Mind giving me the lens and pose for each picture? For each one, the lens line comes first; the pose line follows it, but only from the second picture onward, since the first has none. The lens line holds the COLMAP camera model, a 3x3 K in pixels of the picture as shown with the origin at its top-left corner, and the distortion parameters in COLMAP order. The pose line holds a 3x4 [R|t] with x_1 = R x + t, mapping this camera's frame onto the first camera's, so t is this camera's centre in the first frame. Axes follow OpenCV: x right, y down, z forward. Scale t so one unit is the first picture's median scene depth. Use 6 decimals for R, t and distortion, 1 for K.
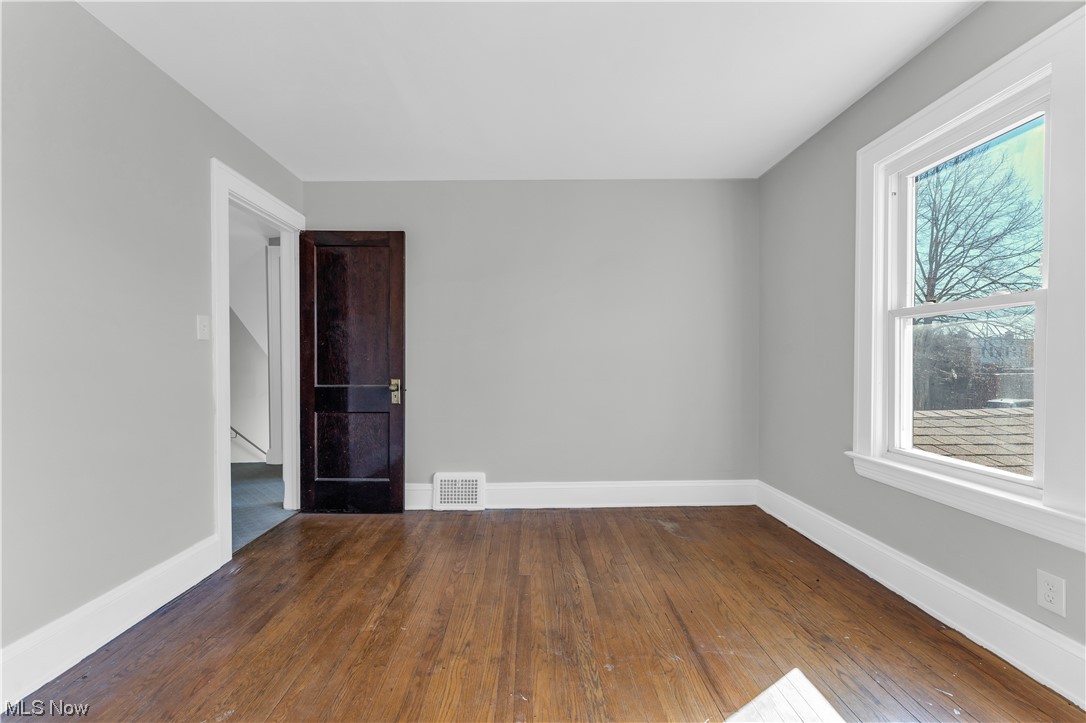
lens RADIAL K [[437.0, 0, 542.7], [0, 437.0, 364.9], [0, 0, 1]] dist [0.001326, -0.000054]
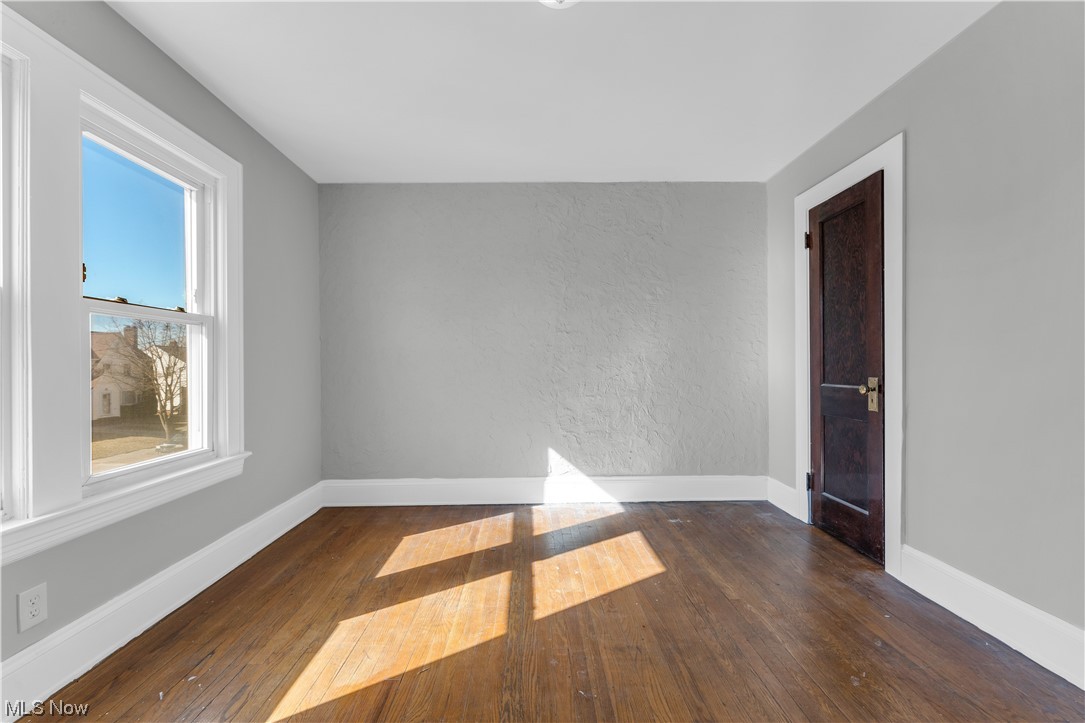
lens RADIAL K [[436.6, 0, 544.5], [0, 436.6, 363.0], [0, 0, 1]] dist [0.001326, -0.000054]
pose [[-0.999832, 0.015080, 0.010422, 0.021637], [0.015178, 0.999841, 0.009397, -0.007761], [-0.010279, 0.009553, -0.999902, 2.004116]]
